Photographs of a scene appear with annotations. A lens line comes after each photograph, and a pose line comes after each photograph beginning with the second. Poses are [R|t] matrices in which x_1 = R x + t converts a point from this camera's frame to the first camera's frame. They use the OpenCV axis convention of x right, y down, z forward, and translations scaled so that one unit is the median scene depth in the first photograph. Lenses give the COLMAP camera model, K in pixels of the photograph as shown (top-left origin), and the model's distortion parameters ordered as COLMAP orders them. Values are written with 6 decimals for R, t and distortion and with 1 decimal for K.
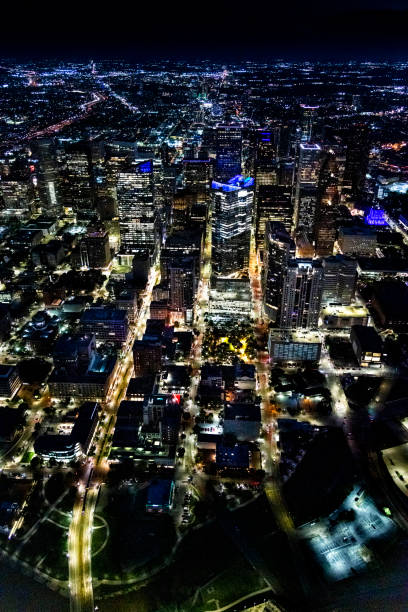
lens RADIAL K [[397.5, 0, 204.0], [0, 397.5, 320.2], [0, 0, 1]] dist [-0.026039, 0.000687]
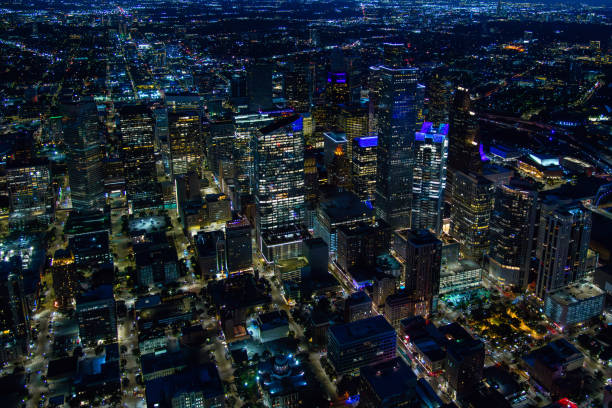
lens RADIAL K [[508.8, 0, 306.0], [0, 508.8, 204.0], [0, 0, 1]] dist [-0.057045, 0.003235]
pose [[0.902263, -0.159379, 0.400648, -0.515093], [0.231760, 0.962803, -0.138918, -0.096891], [-0.363605, 0.218195, 0.905639, 0.141353]]
